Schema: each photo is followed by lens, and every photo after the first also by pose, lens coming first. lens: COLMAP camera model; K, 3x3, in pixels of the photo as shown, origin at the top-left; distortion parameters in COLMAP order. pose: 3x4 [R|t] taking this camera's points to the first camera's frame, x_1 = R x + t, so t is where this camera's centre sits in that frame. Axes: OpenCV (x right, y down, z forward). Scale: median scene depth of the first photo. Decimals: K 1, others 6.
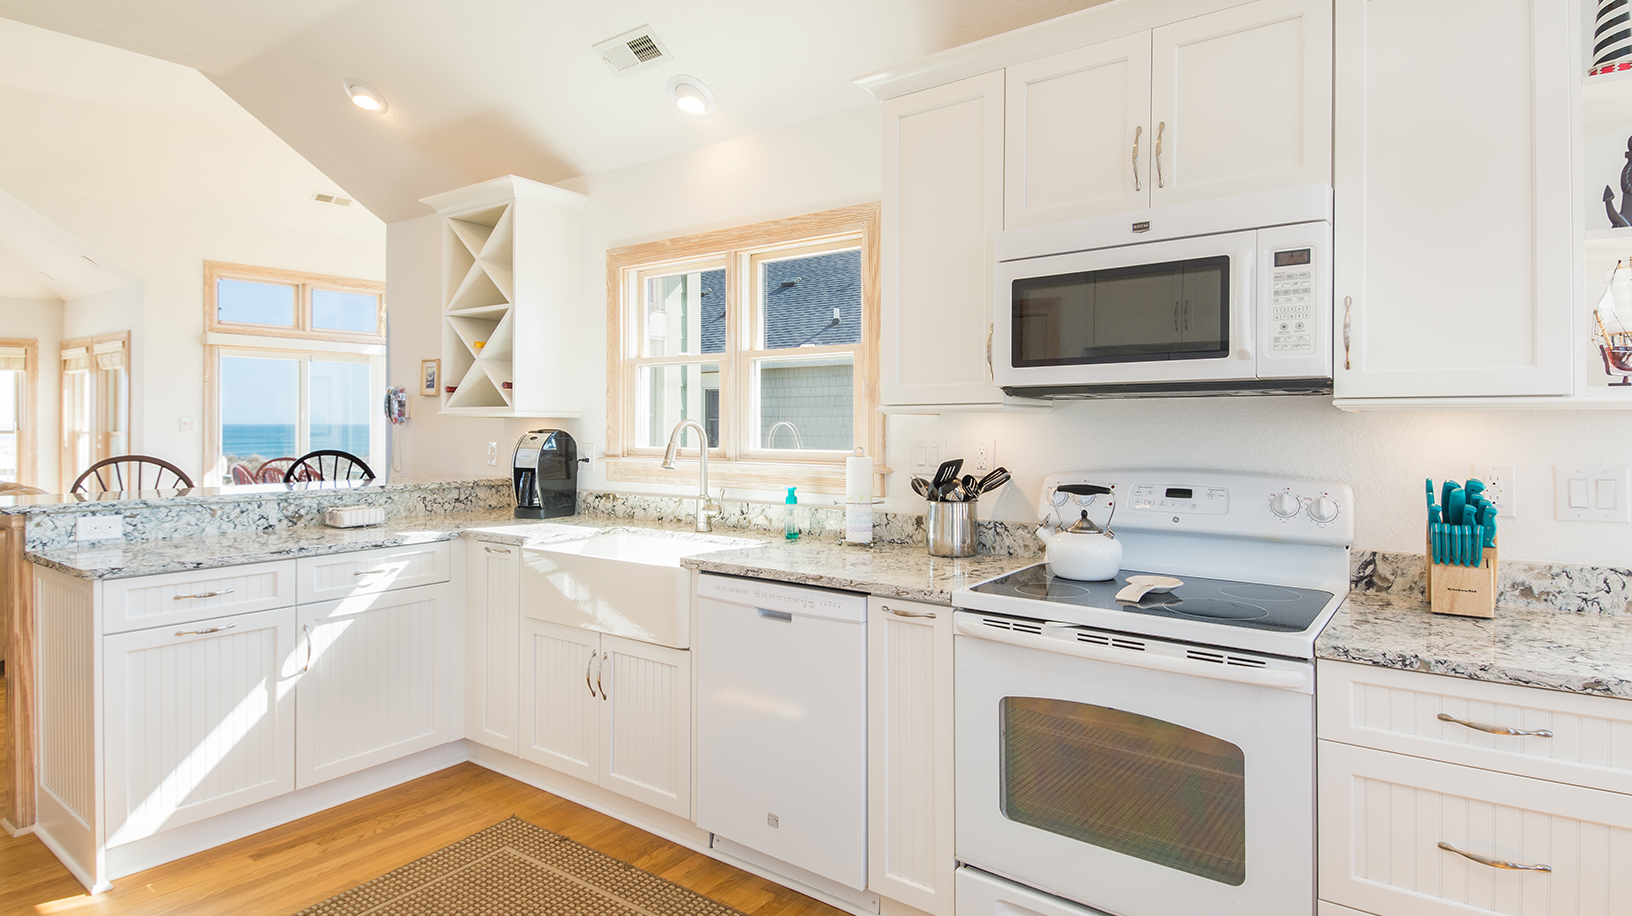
lens RADIAL K [[869.6, 0, 820.3], [0, 869.6, 455.9], [0, 0, 1]] dist [0.025420, -0.004574]
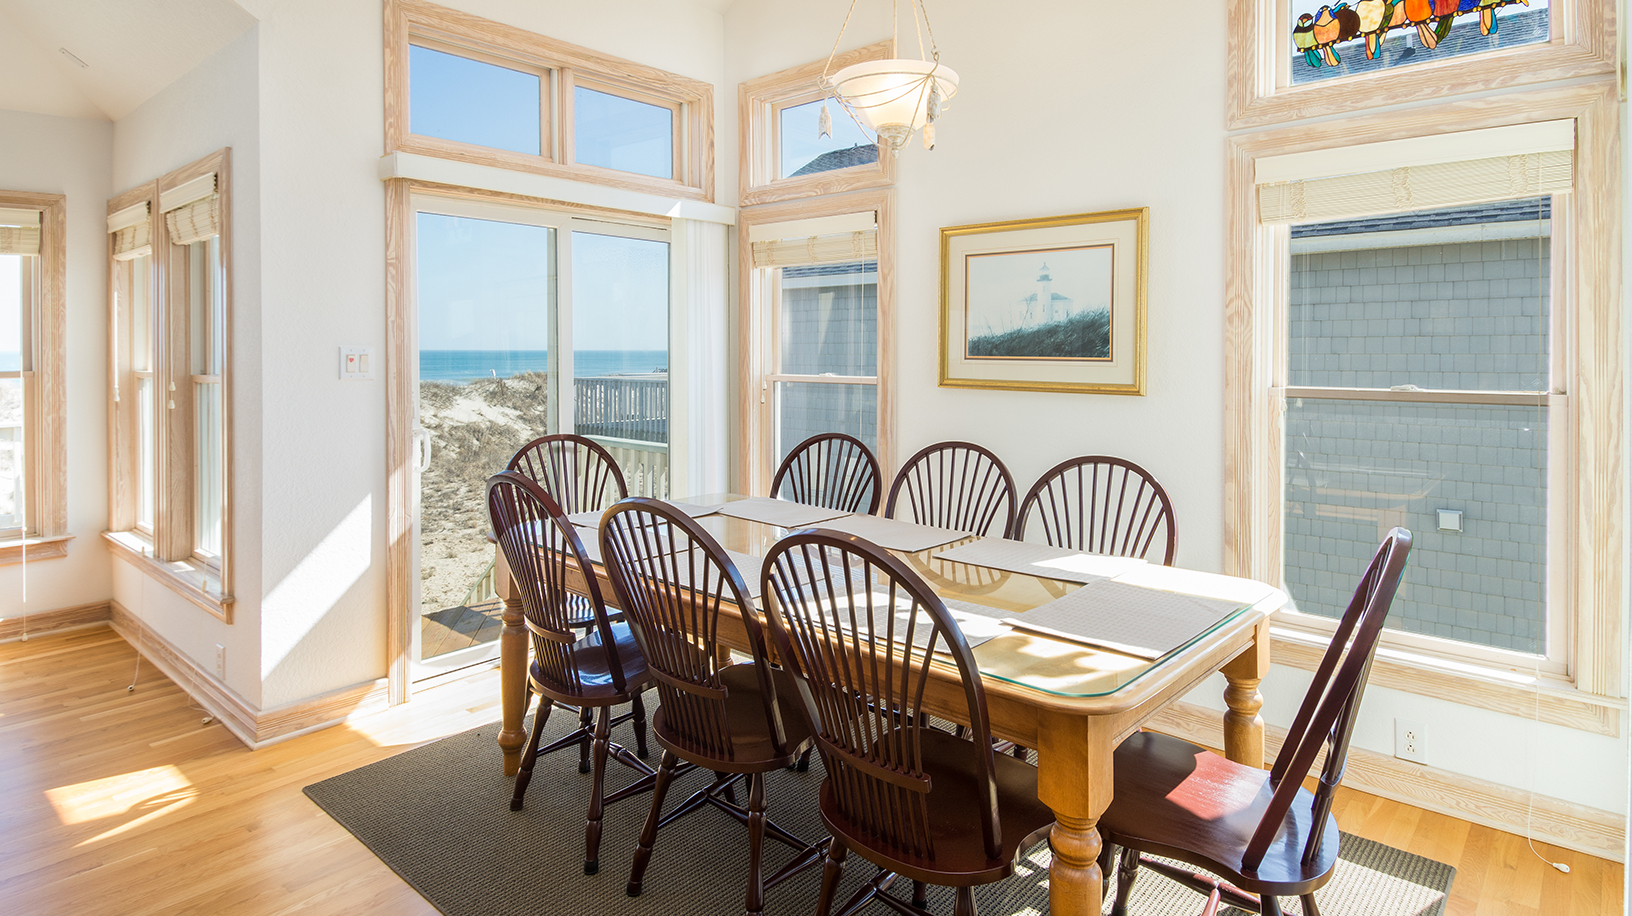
lens RADIAL K [[869.6, 0, 849.8], [0, 869.6, 393.3], [0, 0, 1]] dist [0.025420, -0.004574]
pose [[0.997886, -0.000276, -0.064982, -0.405360], [0.001317, 0.999871, 0.015979, -0.023766], [0.064969, -0.016031, 0.997758, 0.528072]]
